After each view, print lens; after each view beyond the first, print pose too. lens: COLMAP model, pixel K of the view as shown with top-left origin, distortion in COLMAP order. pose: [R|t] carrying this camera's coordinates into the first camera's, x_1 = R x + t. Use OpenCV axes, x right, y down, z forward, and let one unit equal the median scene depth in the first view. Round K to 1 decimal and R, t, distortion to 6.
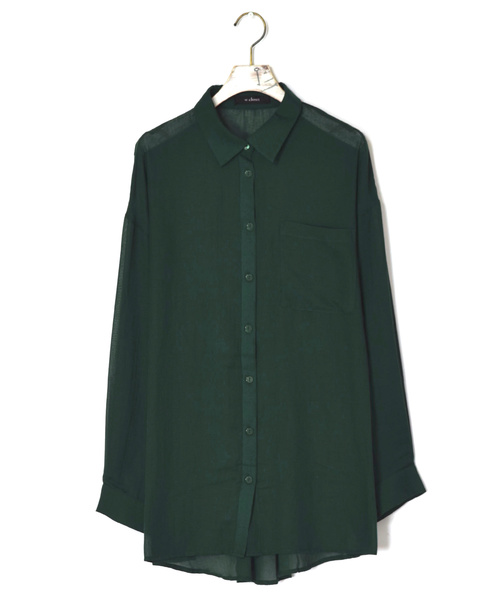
lens RADIAL K [[1719.8, 0, 250.7], [0, 1719.8, 221.6], [0, 0, 1]] dist [2.468608, 0.350217]
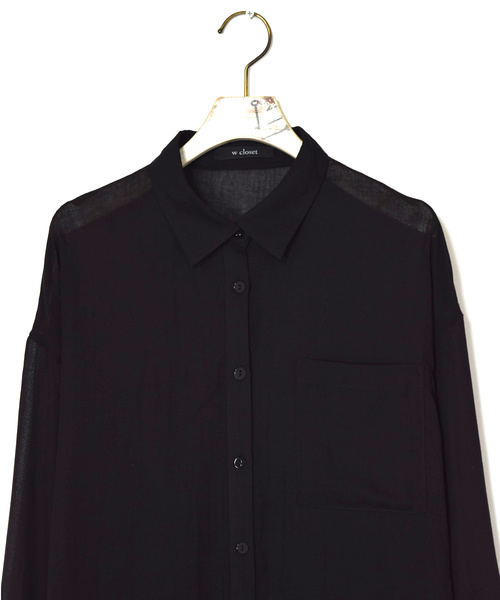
lens RADIAL K [[1719.8, 0, 250.7], [0, 1719.8, 221.6], [0, 0, 1]] dist [2.468608, 0.350217]
pose [[0.999950, 0.009966, 0.000659, 0.002057], [-0.009949, 0.999700, -0.022380, -0.033299], [-0.000882, 0.022373, 0.999749, 0.409730]]
